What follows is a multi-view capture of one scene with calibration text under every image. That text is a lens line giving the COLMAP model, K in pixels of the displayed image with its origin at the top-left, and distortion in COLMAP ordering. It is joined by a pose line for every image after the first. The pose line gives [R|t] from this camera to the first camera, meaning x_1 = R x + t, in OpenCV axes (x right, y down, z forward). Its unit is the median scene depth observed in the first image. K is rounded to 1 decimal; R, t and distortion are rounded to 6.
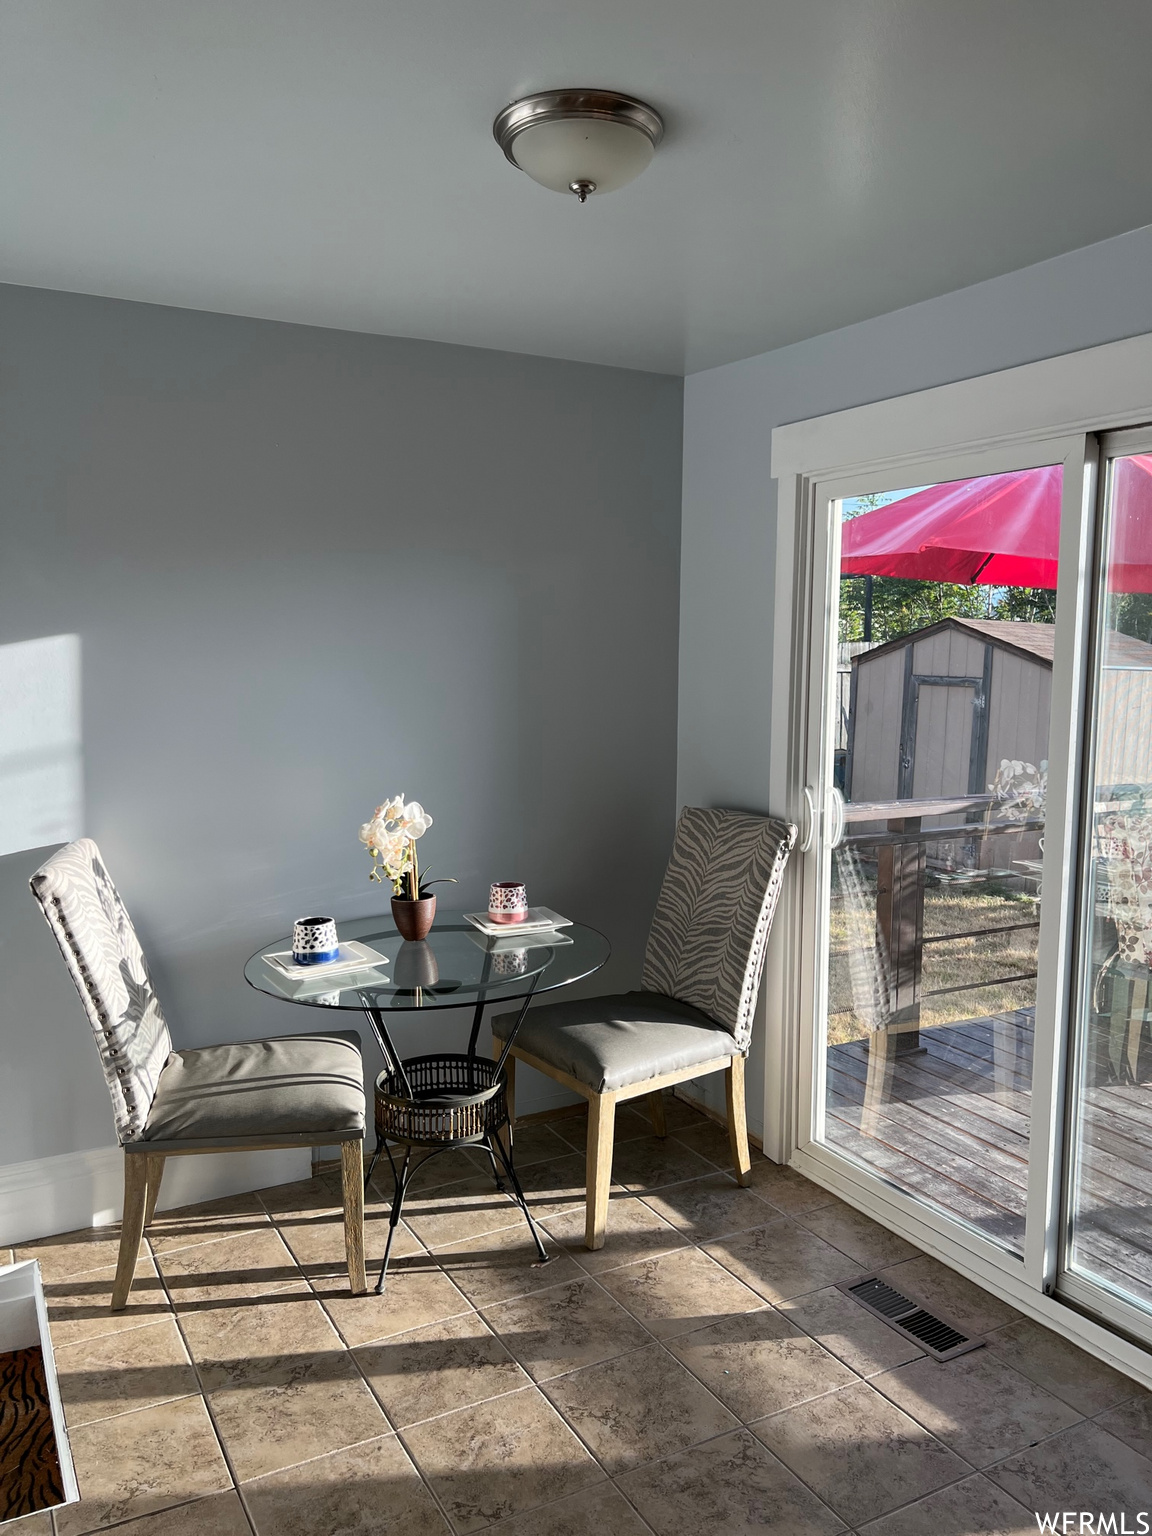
lens RADIAL K [[1172.9, 0, 571.8], [0, 1172.9, 771.2], [0, 0, 1]] dist [0.097579, -0.166945]
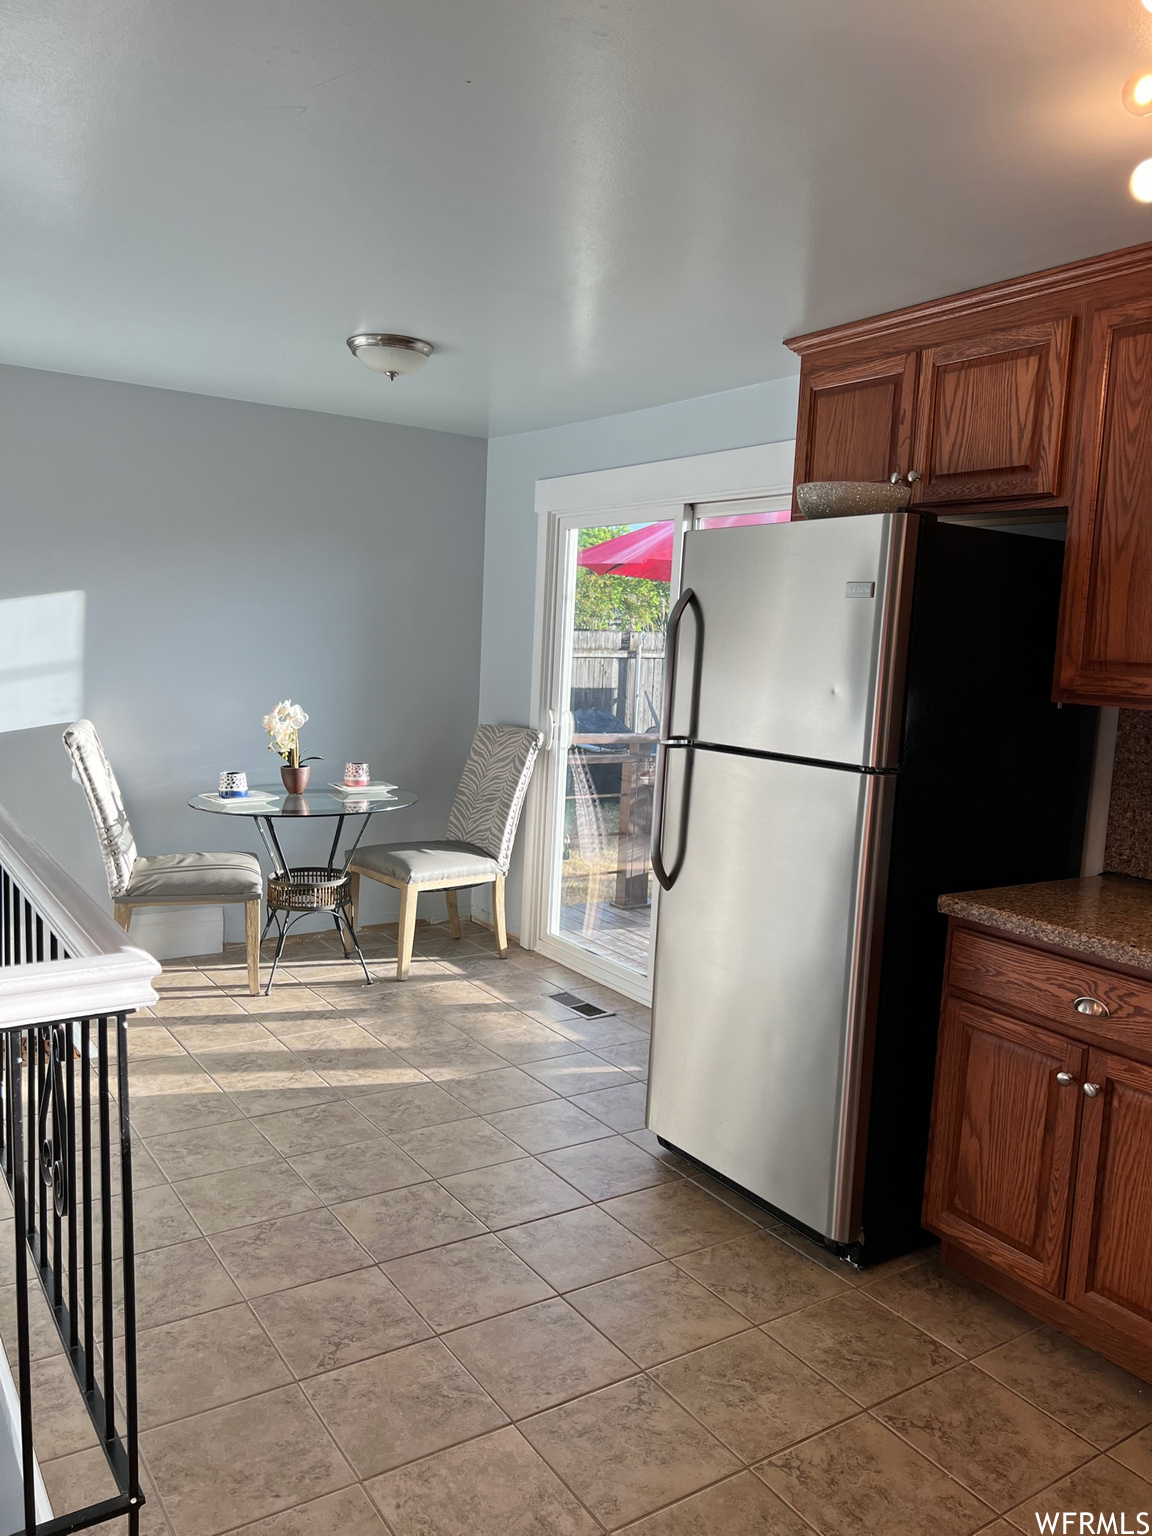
lens RADIAL K [[1172.9, 0, 571.8], [0, 1172.9, 771.2], [0, 0, 1]] dist [0.097579, -0.166945]
pose [[0.995215, 0.030118, 0.092951, 0.092091], [-0.031057, 0.999480, 0.008677, 0.091140], [-0.092641, -0.011522, 0.995633, -0.639580]]
